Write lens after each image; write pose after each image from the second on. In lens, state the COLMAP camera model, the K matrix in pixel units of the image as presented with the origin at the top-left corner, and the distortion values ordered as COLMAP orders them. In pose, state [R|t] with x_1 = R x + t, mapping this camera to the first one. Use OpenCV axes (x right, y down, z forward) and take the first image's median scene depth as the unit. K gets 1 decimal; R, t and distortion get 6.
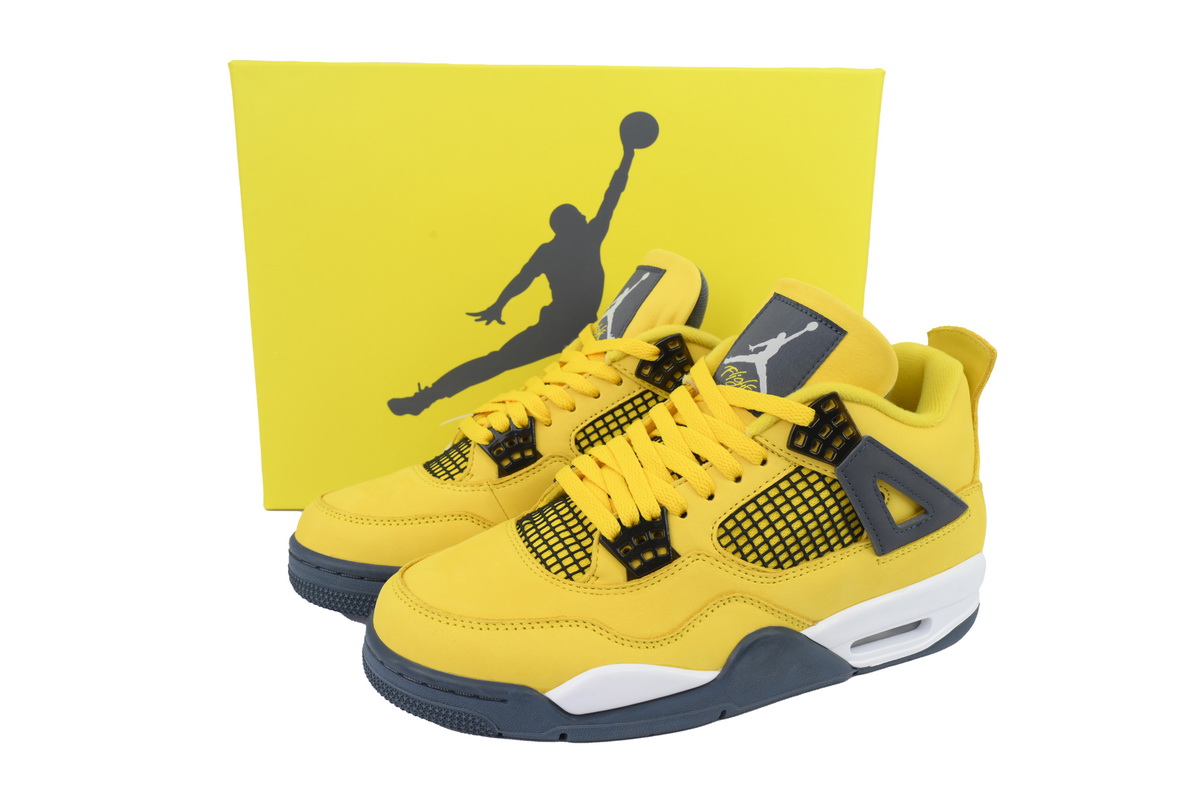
lens RADIAL K [[1035.2, 0, 603.3], [0, 1035.2, 406.4], [0, 0, 1]] dist [-0.000671, 0.000699]
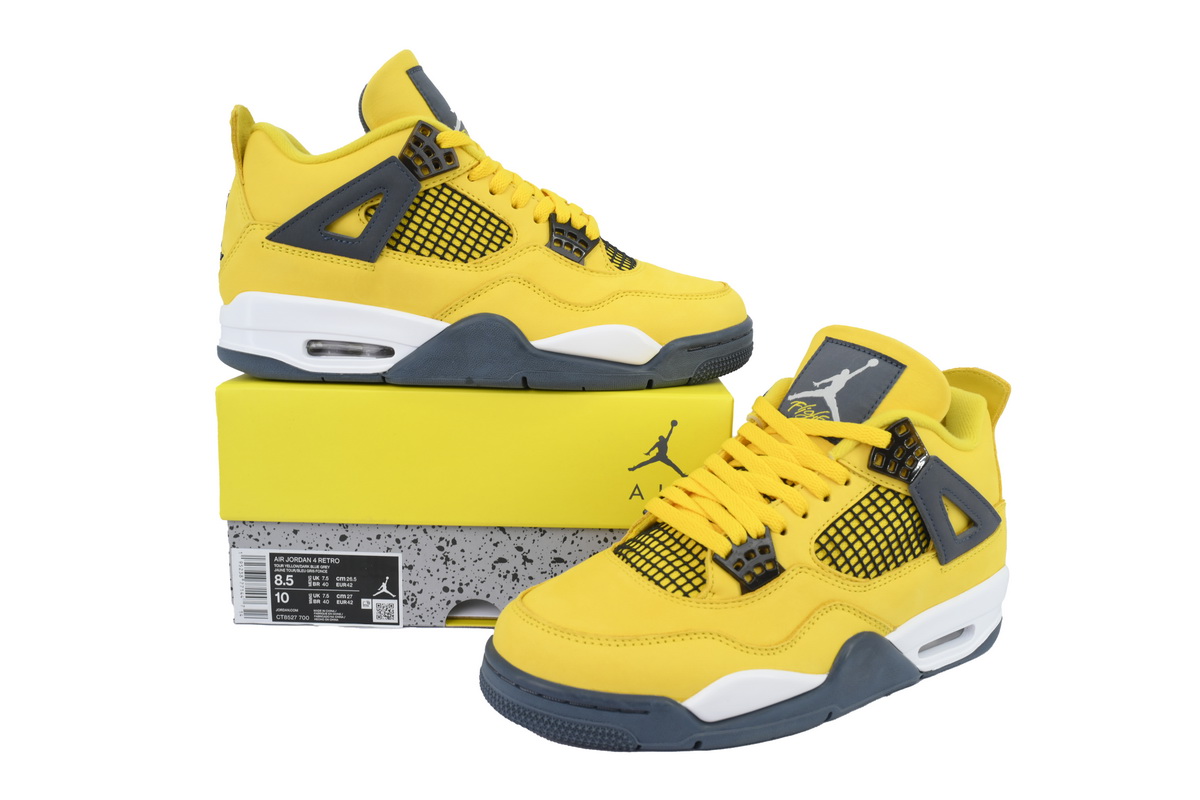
lens RADIAL K [[1035.2, 0, 590.7], [0, 1035.2, 397.1], [0, 0, 1]] dist [-0.000671, 0.000699]
pose [[0.985941, -0.019231, 0.165986, -0.300623], [0.036440, 0.994192, -0.101266, 0.065583], [-0.163075, 0.105891, 0.980915, -0.055891]]
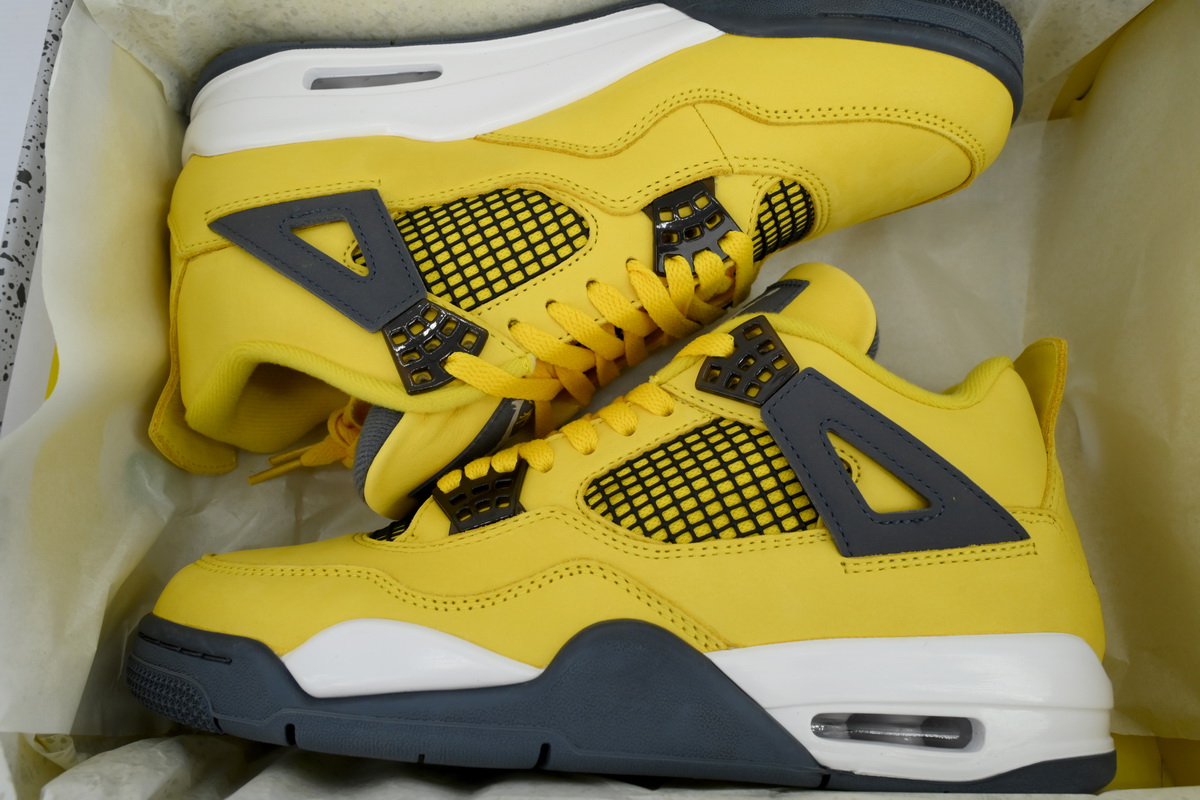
lens RADIAL K [[973.4, 0, 609.1], [0, 973.4, 393.8], [0, 0, 1]] dist [-0.016918, 0.005367]
pose [[0.934234, -0.057700, -0.351962, 0.360210], [-0.147950, 0.835221, -0.529638, 0.414601], [0.324526, 0.546878, 0.771756, 0.450920]]
